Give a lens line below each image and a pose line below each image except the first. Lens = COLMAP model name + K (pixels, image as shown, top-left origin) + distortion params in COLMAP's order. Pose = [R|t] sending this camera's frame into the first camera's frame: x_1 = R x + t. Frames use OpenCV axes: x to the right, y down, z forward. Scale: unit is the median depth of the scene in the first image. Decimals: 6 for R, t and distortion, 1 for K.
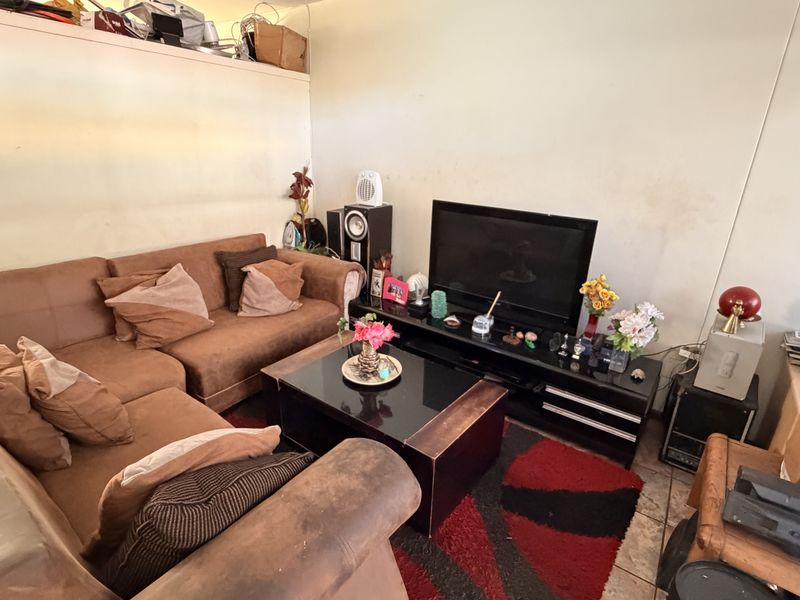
lens RADIAL K [[425.7, 0, 400.0], [0, 425.7, 300.0], [0, 0, 1]] dist [0.001269, 0.000265]
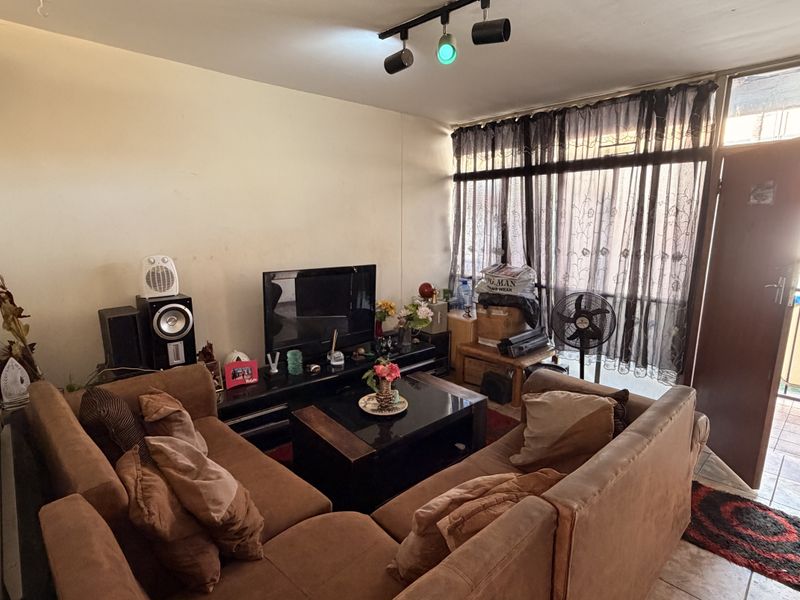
lens RADIAL K [[425.7, 0, 400.0], [0, 425.7, 300.0], [0, 0, 1]] dist [0.001269, 0.000265]
pose [[0.167294, -0.207518, 0.963820, -0.821149], [0.336682, 0.930853, 0.141980, -0.187714], [-0.926638, 0.300749, 0.225594, 0.418819]]
